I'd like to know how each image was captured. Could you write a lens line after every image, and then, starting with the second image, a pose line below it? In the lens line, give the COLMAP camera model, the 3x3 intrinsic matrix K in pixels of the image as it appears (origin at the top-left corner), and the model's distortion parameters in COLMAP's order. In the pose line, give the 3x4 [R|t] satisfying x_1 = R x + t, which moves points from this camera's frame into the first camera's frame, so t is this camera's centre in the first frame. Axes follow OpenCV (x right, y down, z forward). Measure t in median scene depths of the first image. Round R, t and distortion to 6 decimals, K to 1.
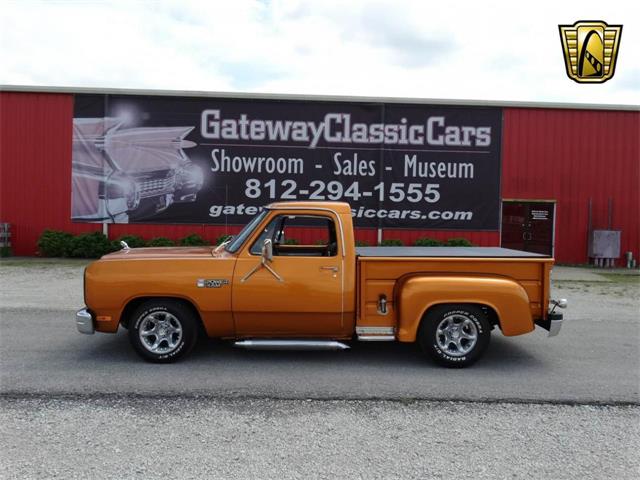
lens RADIAL K [[523.7, 0, 320.3], [0, 523.7, 239.3], [0, 0, 1]] dist [0.008655, 0.000352]
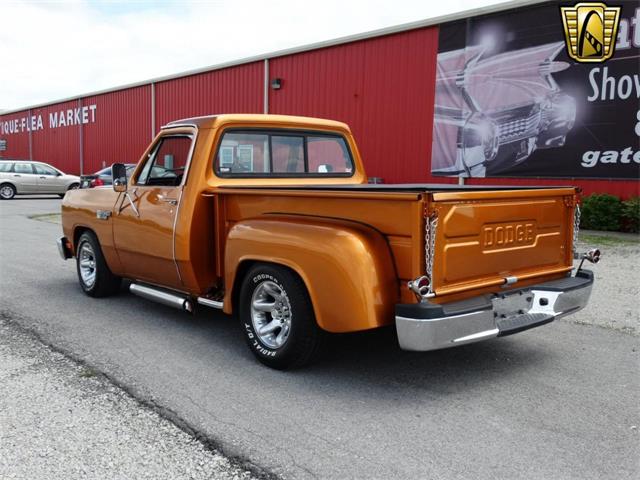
lens RADIAL K [[665.6, 0, 322.0], [0, 665.6, 239.6], [0, 0, 1]] dist [0.029506, 0.000000]
pose [[0.631662, 0.067490, -0.772300, 0.268864], [-0.035535, 0.997677, 0.058121, 0.013818], [0.774429, -0.009269, 0.632593, 0.164038]]
